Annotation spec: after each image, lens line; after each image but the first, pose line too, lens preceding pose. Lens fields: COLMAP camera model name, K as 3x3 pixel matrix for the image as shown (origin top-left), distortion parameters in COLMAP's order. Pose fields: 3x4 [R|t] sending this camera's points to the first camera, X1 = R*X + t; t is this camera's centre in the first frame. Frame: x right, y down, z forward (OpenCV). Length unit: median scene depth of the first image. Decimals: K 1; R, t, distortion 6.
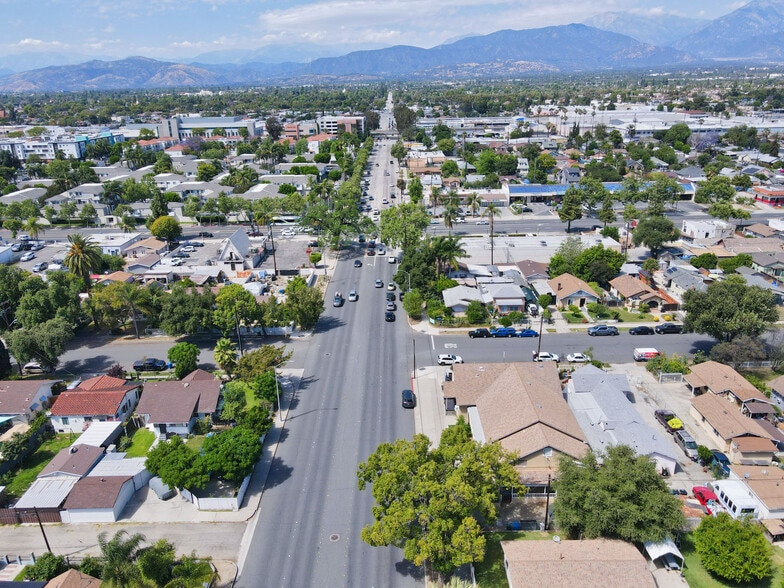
lens RADIAL K [[575.1, 0, 392.0], [0, 575.1, 294.0], [0, 0, 1]] dist [-0.001203, 0.022705]
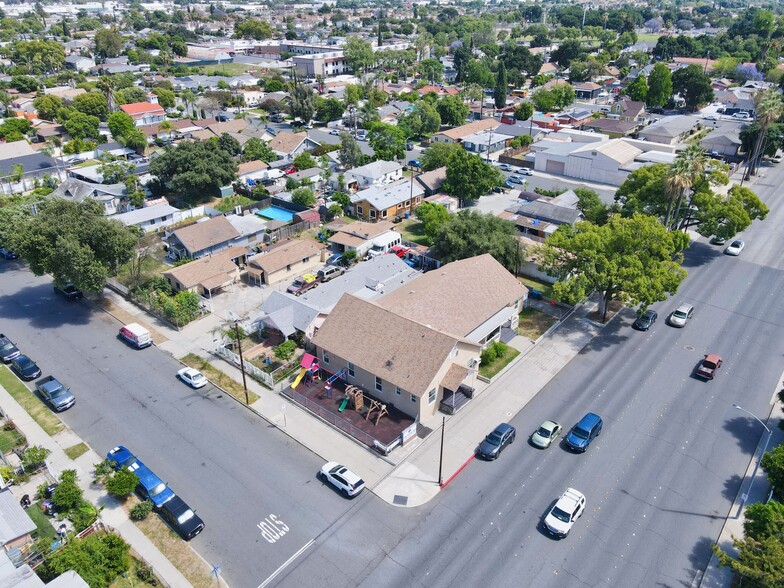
lens RADIAL K [[575.1, 0, 392.0], [0, 575.1, 294.0], [0, 0, 1]] dist [-0.001203, 0.022705]
pose [[-0.764101, -0.284521, 0.578962, -0.139893], [0.238191, 0.709628, 0.663094, -0.255558], [-0.599511, 0.644575, -0.474457, 0.922817]]
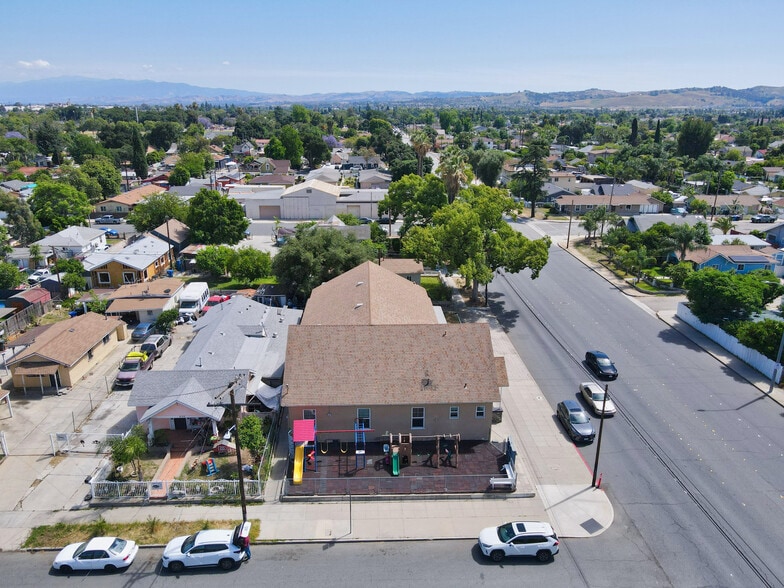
lens RADIAL K [[575.1, 0, 392.0], [0, 575.1, 294.0], [0, 0, 1]] dist [-0.001203, 0.022705]
pose [[-0.998866, 0.028413, -0.038196, 0.147667], [-0.001517, 0.782957, 0.622074, -0.154356], [0.047581, 0.621427, -0.782026, 0.967337]]
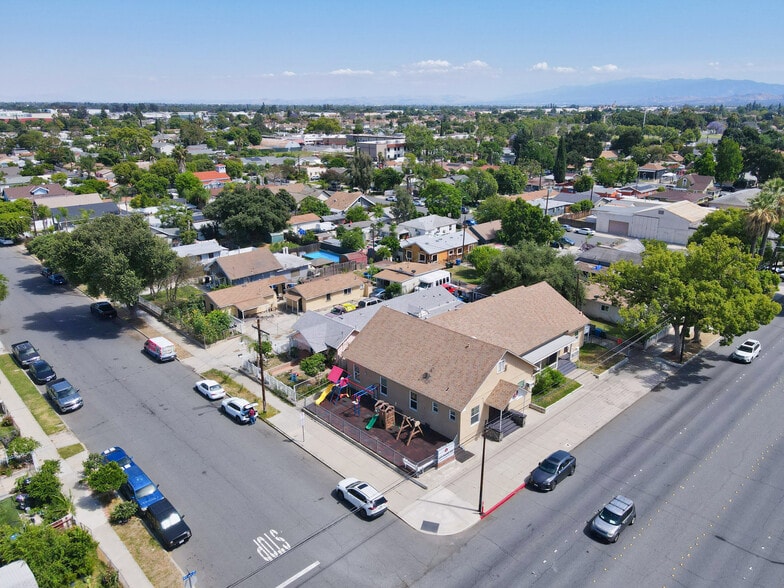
lens RADIAL K [[575.1, 0, 392.0], [0, 575.1, 294.0], [0, 0, 1]] dist [-0.001203, 0.022705]
pose [[-0.691295, -0.207431, 0.692159, -0.136045], [0.263760, 0.819369, 0.508985, -0.166849], [-0.672712, 0.534422, -0.511714, 0.932065]]
